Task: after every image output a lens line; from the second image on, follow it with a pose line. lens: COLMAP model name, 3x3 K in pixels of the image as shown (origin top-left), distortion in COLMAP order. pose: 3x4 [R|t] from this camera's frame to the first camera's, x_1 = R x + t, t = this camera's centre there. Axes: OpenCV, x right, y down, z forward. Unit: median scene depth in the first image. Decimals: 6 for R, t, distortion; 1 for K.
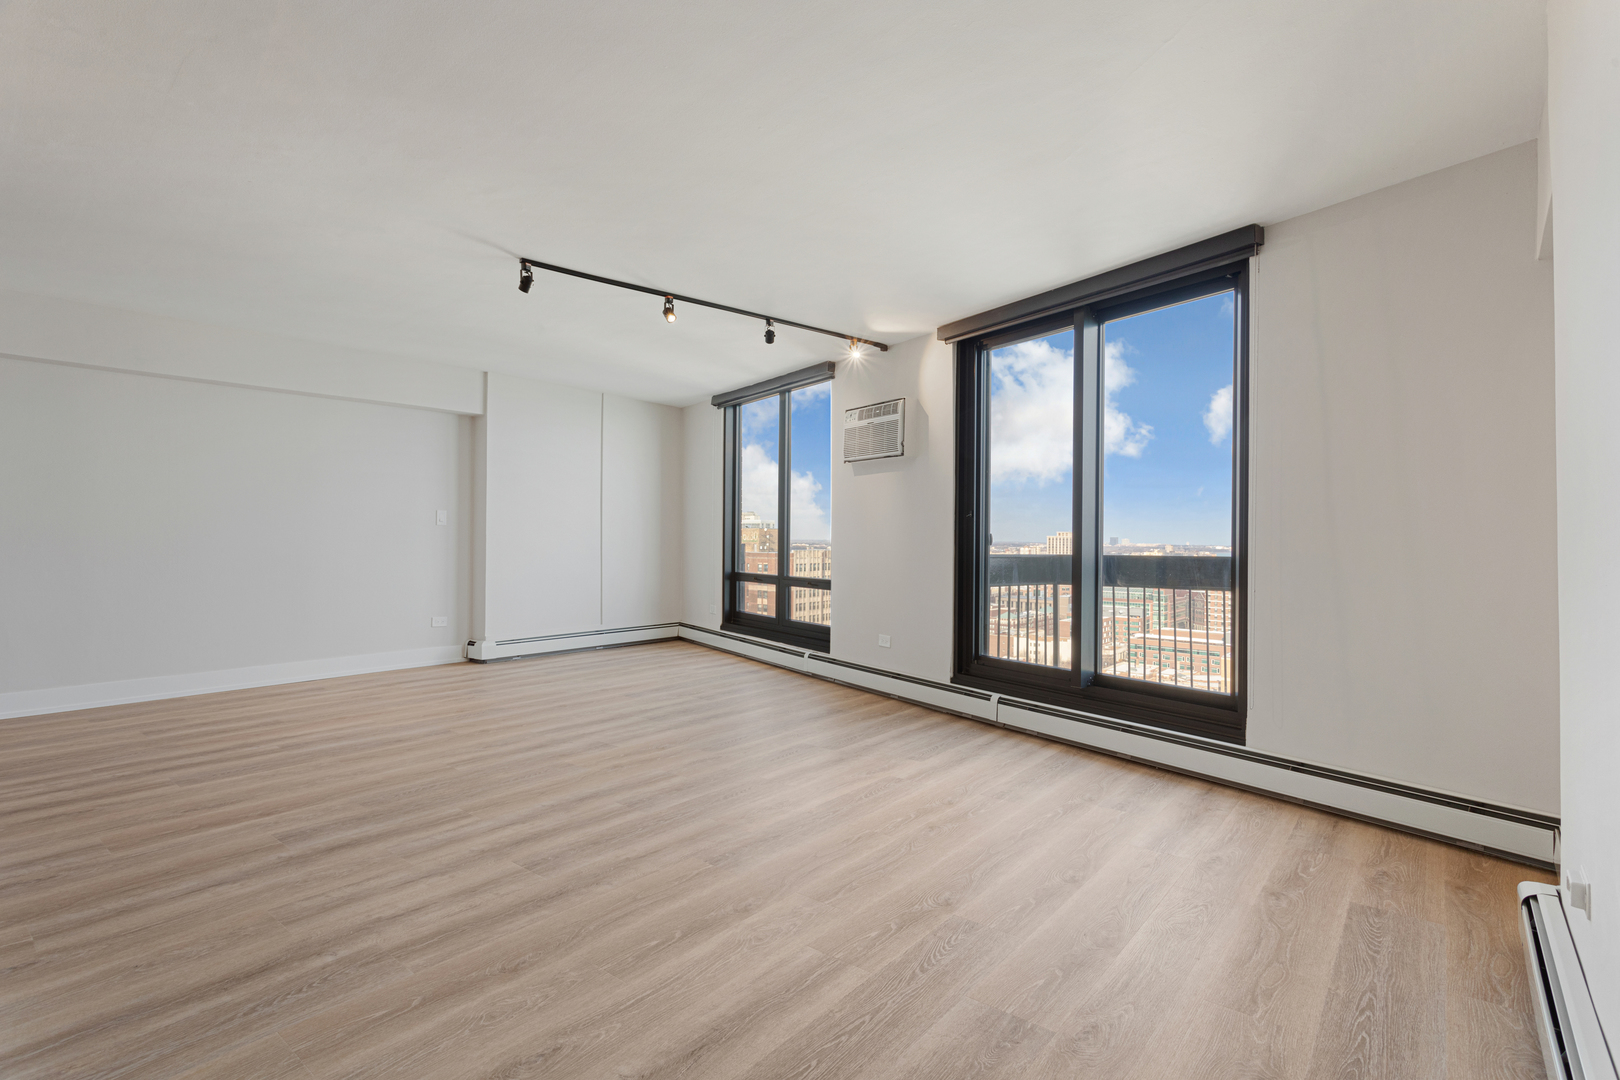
lens RADIAL K [[789.5, 0, 810.0], [0, 789.5, 540.0], [0, 0, 1]] dist [0.000900, 0.000555]
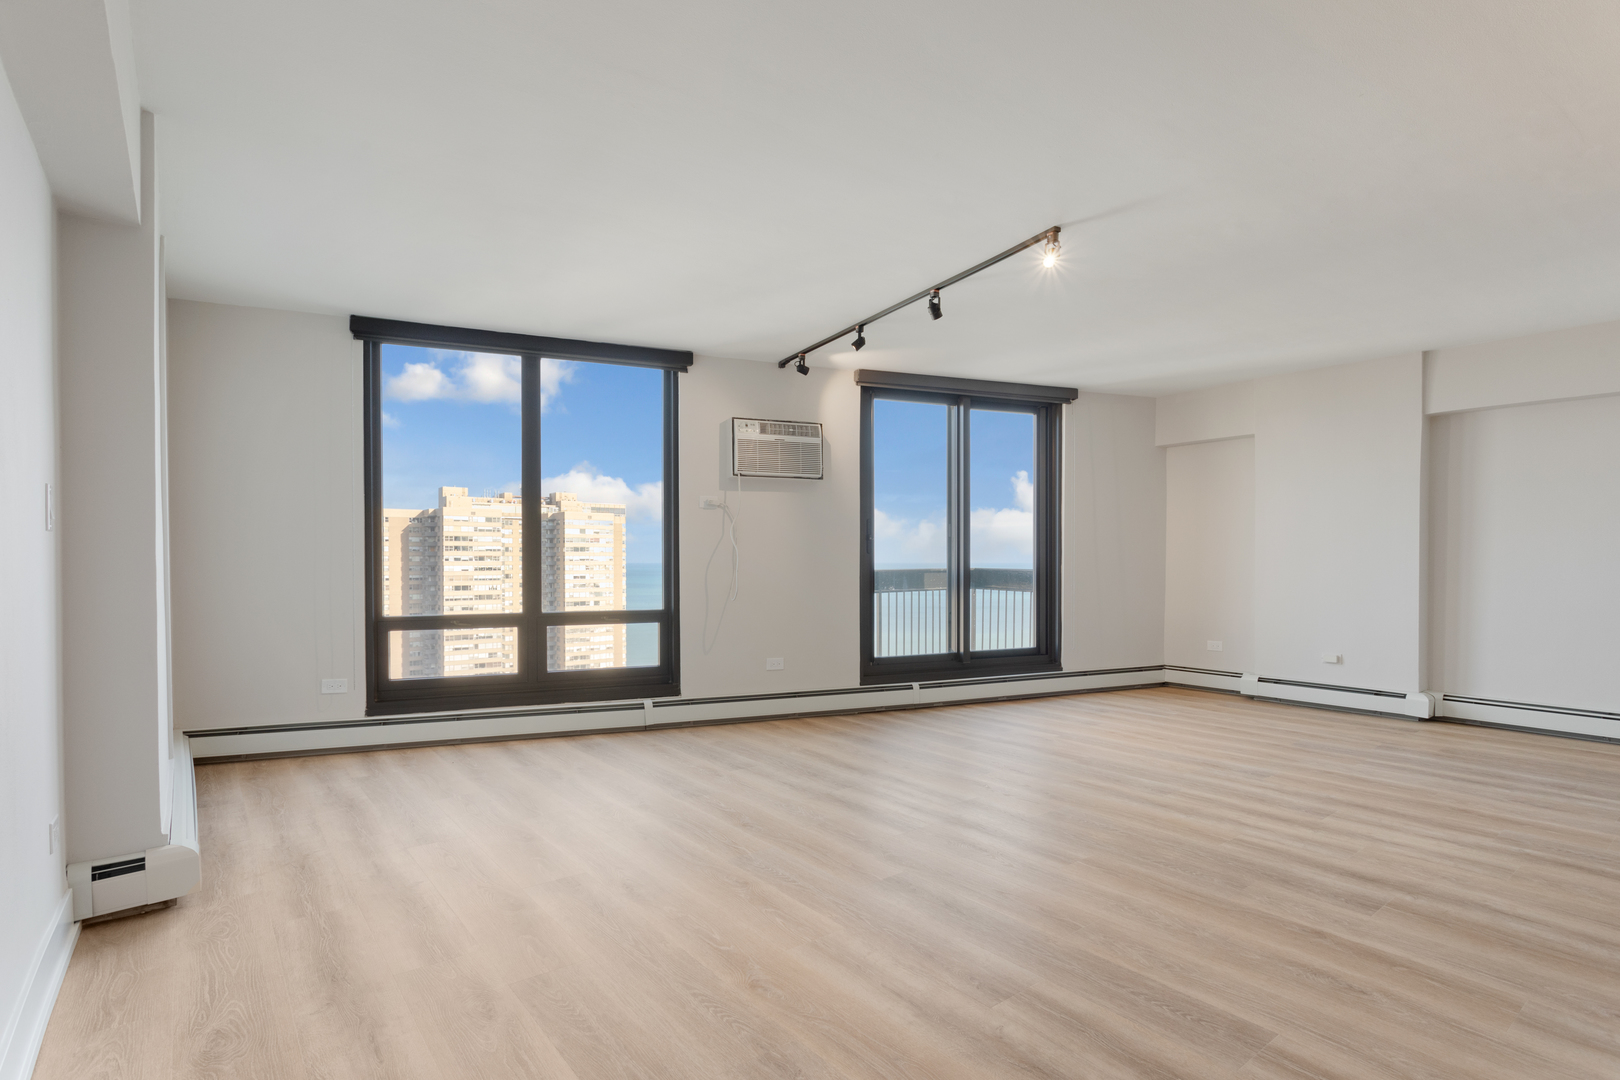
lens RADIAL K [[818.4, 0, 810.0], [0, 818.4, 540.0], [0, 0, 1]] dist [-0.002145, -0.000364]
pose [[0.191331, 0.014584, 0.981417, -1.456501], [0.007826, 0.999835, -0.016383, -0.013585], [-0.981494, 0.010815, 0.191185, 1.247054]]
